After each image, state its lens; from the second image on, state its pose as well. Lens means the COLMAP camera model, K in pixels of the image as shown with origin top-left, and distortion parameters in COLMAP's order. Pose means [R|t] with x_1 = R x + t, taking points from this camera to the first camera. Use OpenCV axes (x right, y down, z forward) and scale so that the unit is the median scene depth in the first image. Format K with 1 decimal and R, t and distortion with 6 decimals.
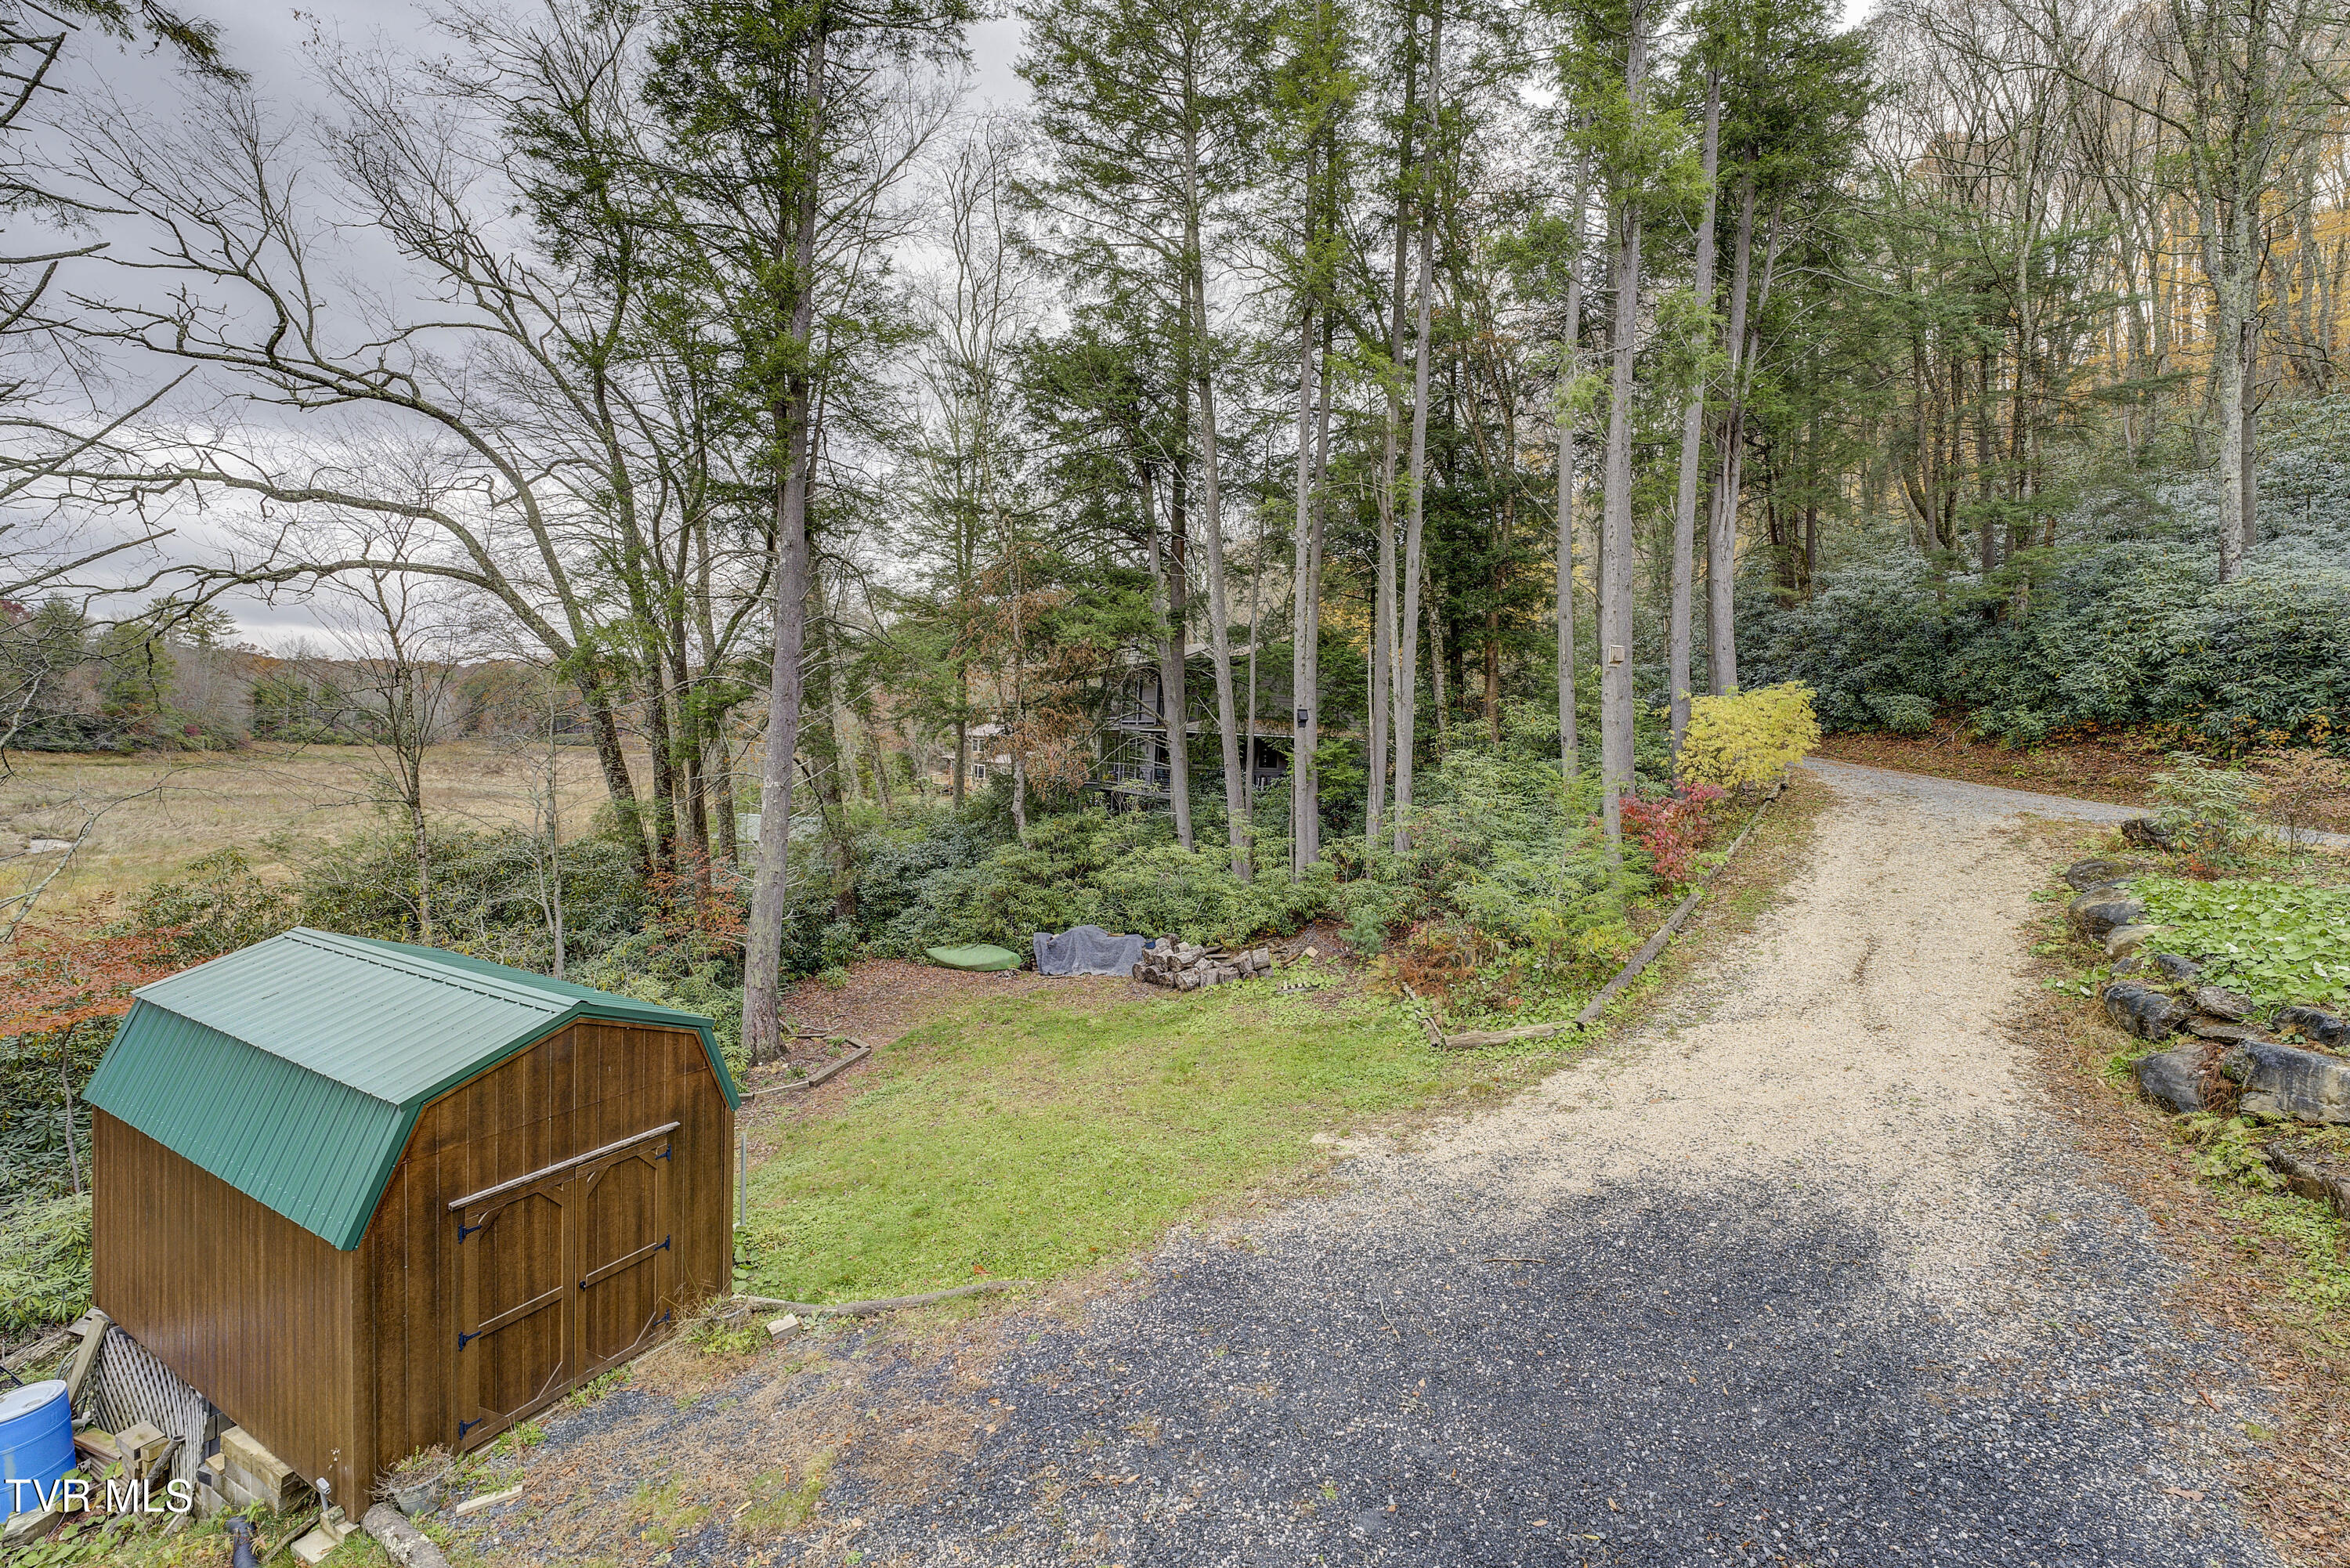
lens RADIAL K [[966.2, 0, 1180.9], [0, 966.2, 764.0], [0, 0, 1]] dist [-0.027852, 0.003253]
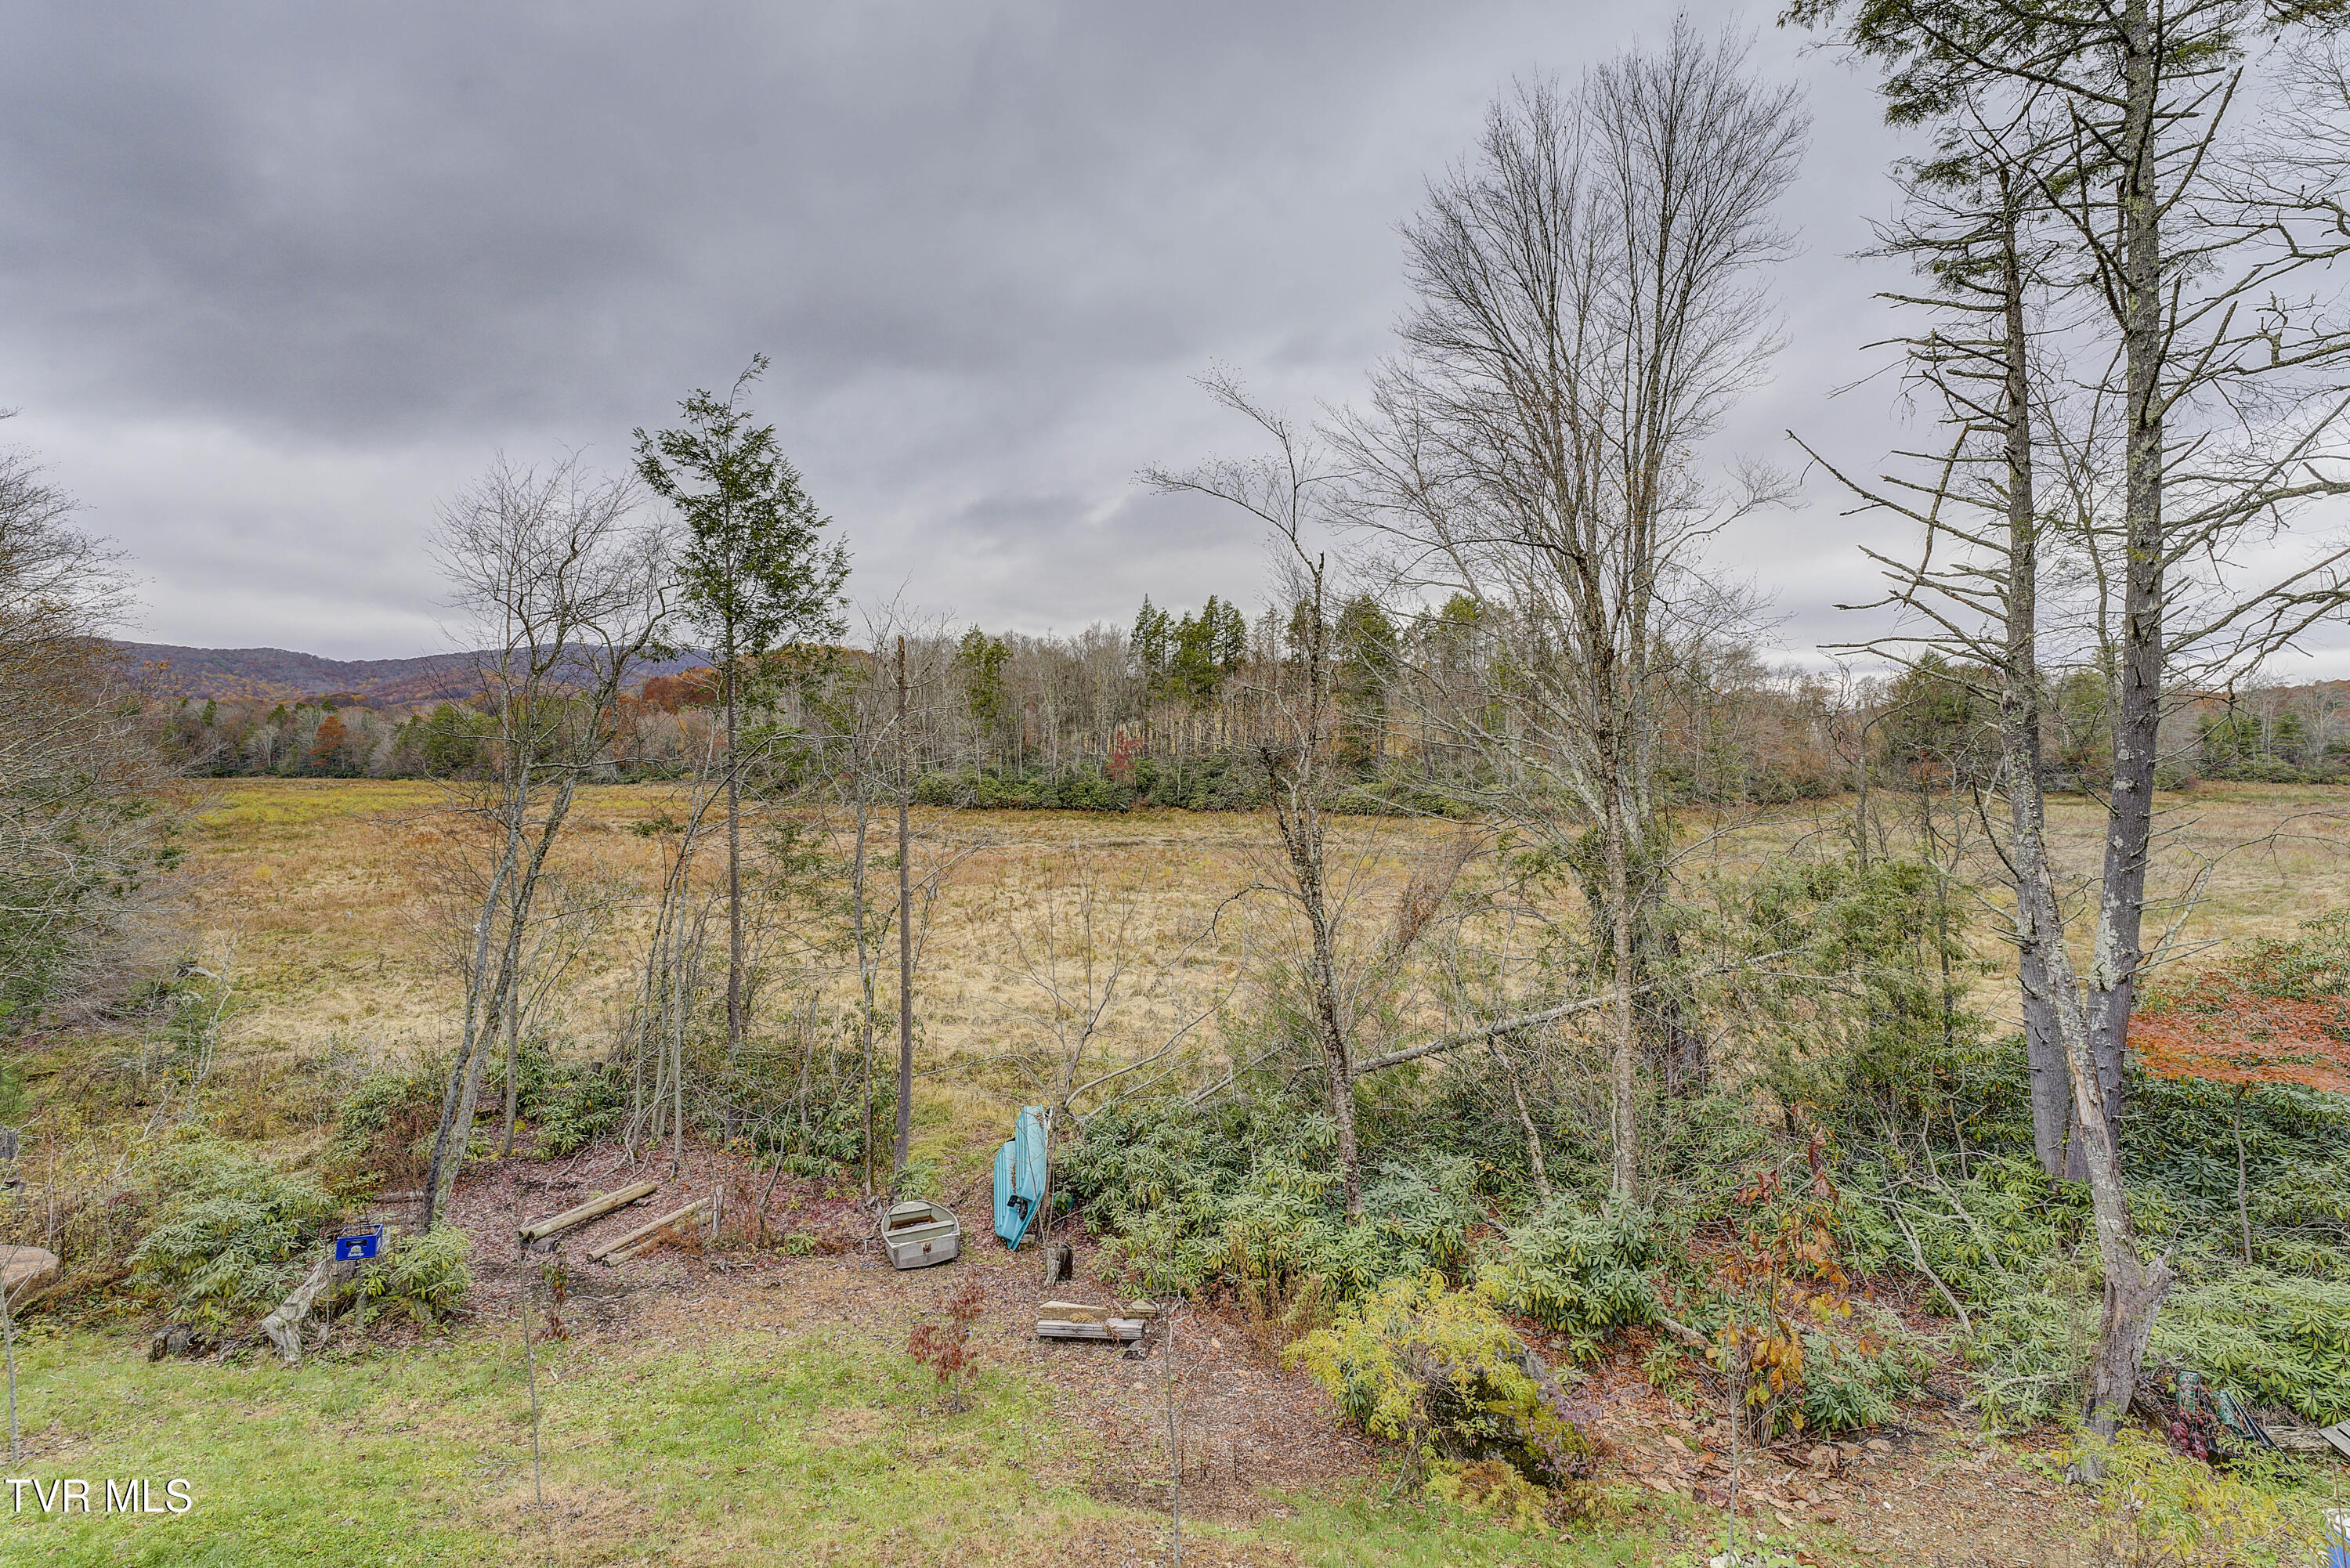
lens RADIAL K [[966.2, 0, 1180.9], [0, 966.2, 764.0], [0, 0, 1]] dist [-0.027852, 0.003253]
pose [[-0.025943, -0.031785, -0.999158, -0.119168], [-0.010865, 0.999444, -0.031512, -0.003618], [0.999604, 0.010038, -0.026274, -0.052102]]
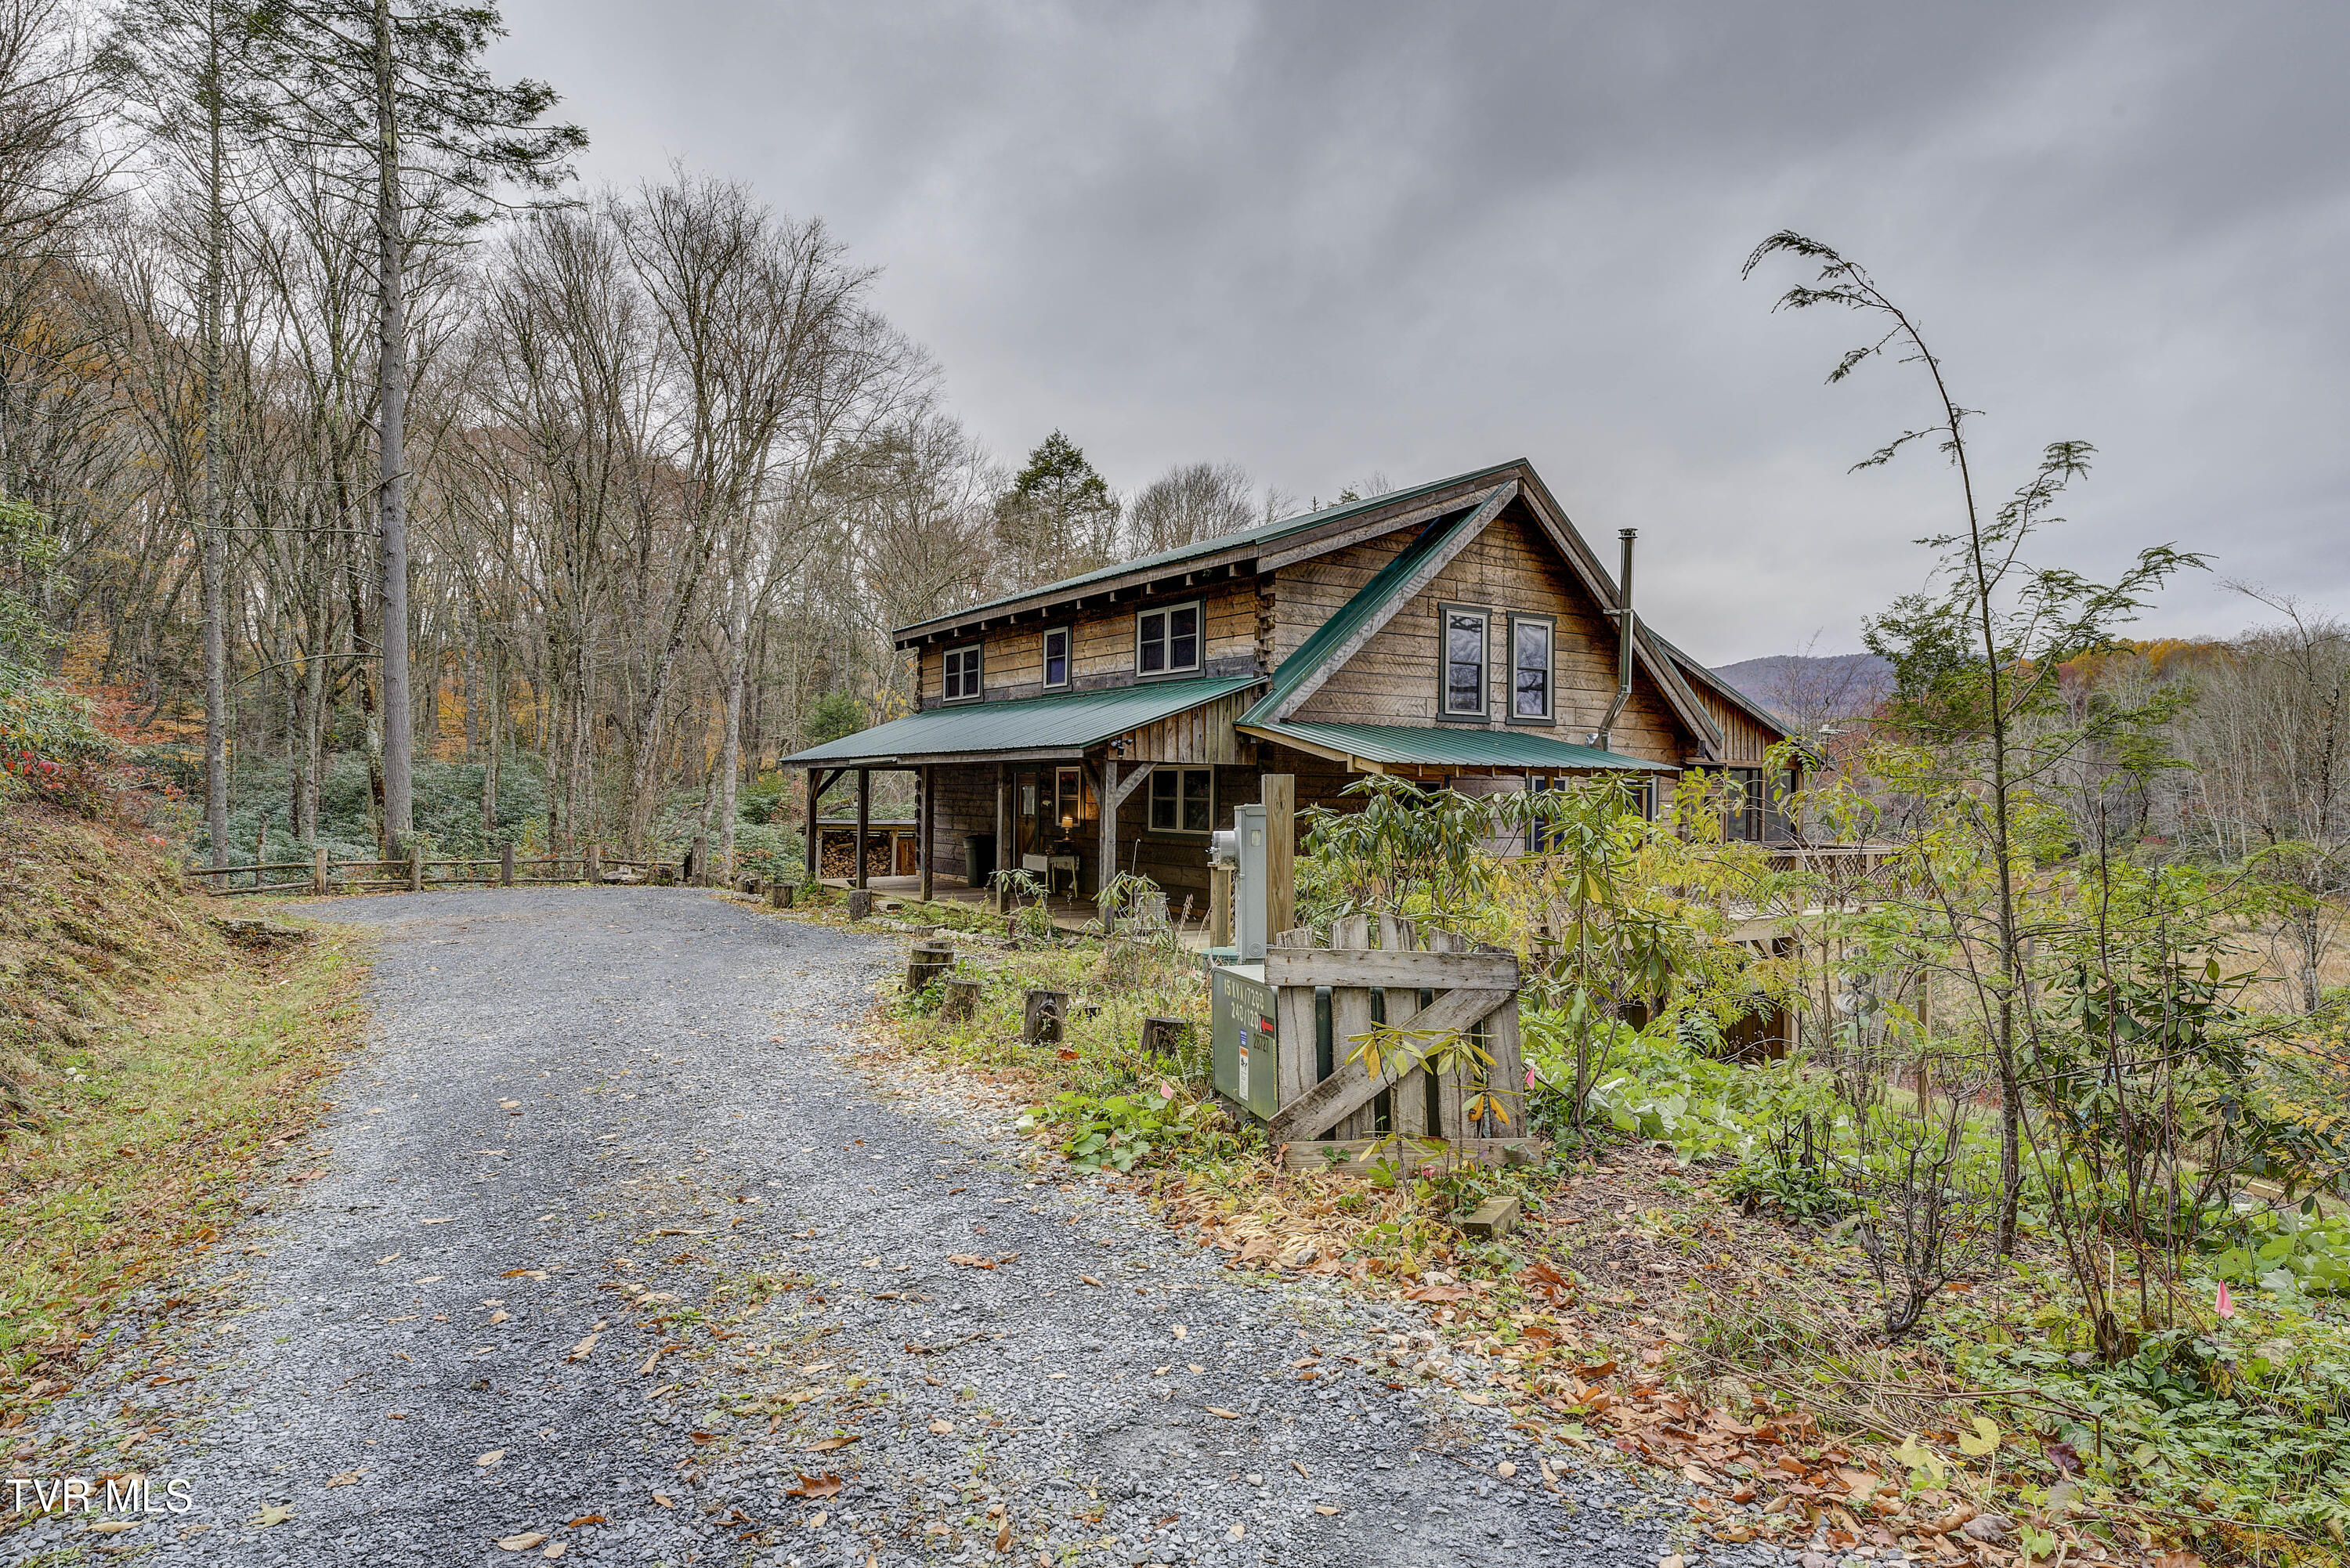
lens RADIAL K [[1354.8, 0, 1170.9], [0, 1354.8, 771.4], [0, 0, 1]] dist [0.000764, 0.001028]
pose [[-0.847259, -0.063430, -0.527380, 0.973337], [-0.057441, 0.997963, -0.027747, 0.012536], [0.528066, 0.006785, -0.849177, 0.606198]]
